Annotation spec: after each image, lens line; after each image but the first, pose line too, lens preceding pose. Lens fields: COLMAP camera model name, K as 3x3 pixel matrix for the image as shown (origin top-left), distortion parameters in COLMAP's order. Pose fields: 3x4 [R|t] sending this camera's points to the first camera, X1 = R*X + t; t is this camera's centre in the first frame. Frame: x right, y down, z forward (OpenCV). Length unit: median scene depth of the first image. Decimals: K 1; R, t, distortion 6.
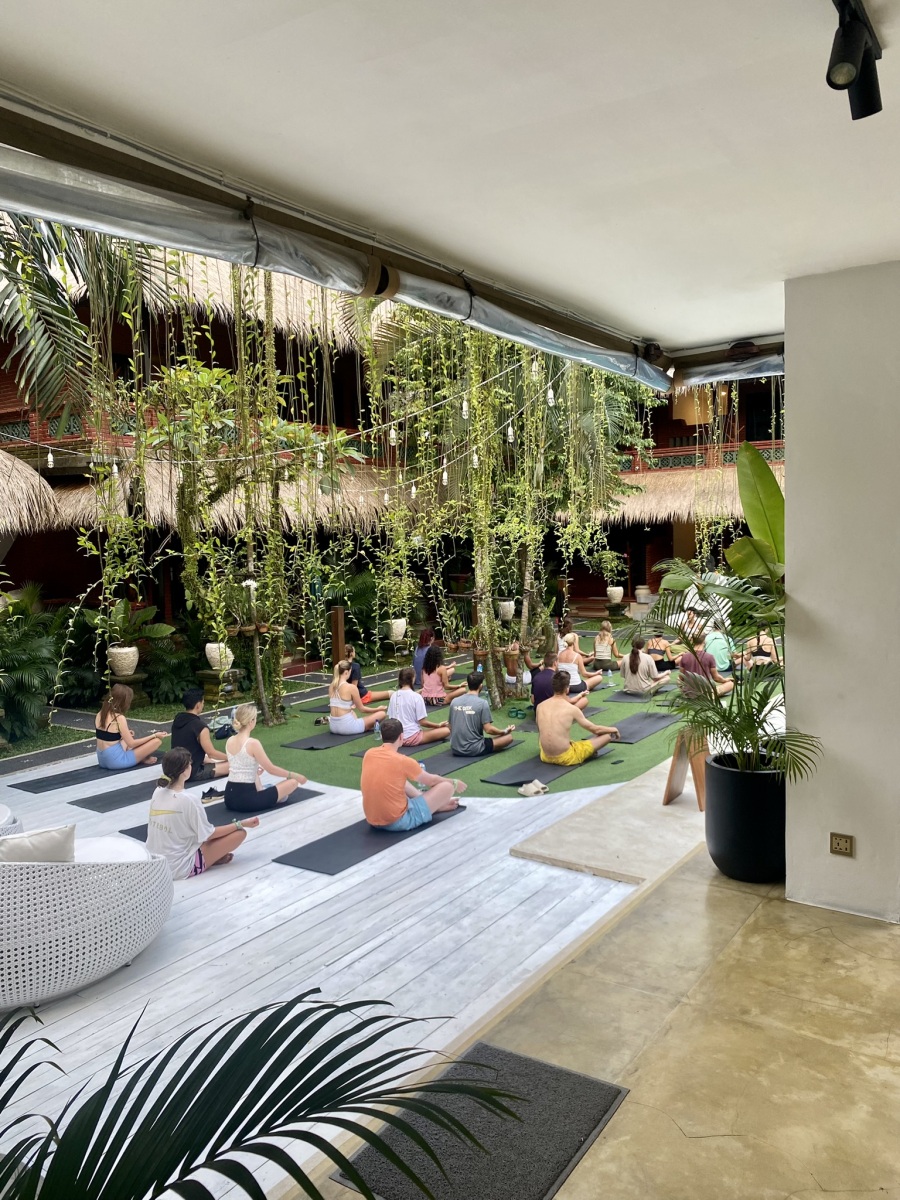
lens RADIAL K [[924.3, 0, 447.8], [0, 924.3, 600.3], [0, 0, 1]] dist [0.000145, 0.002625]
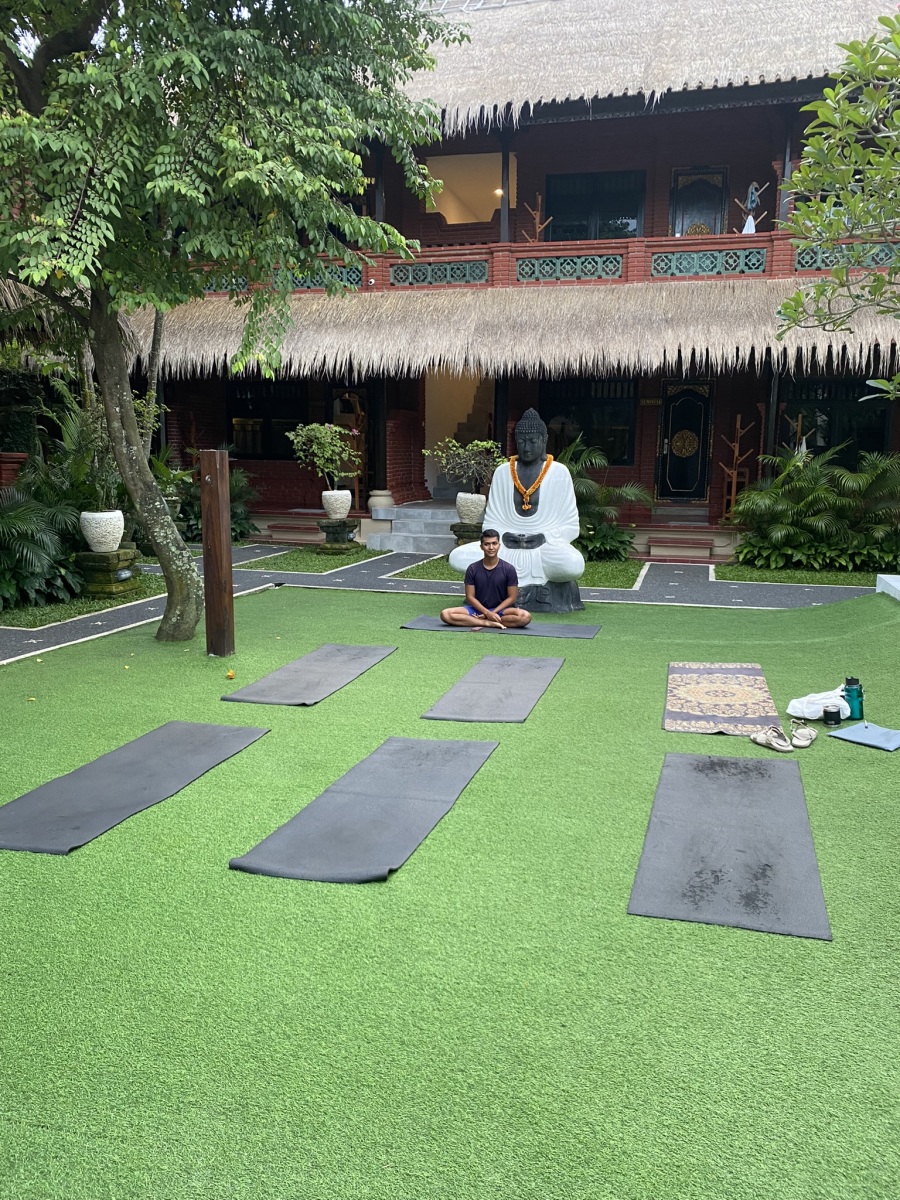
lens RADIAL K [[924.3, 0, 449.4], [0, 924.3, 601.5], [0, 0, 1]] dist [0.000145, 0.002625]
pose [[0.947195, -0.026330, 0.319576, 0.064826], [-0.000787, 0.996429, 0.084431, 0.005288], [-0.320658, -0.080224, 0.943792, 0.444797]]
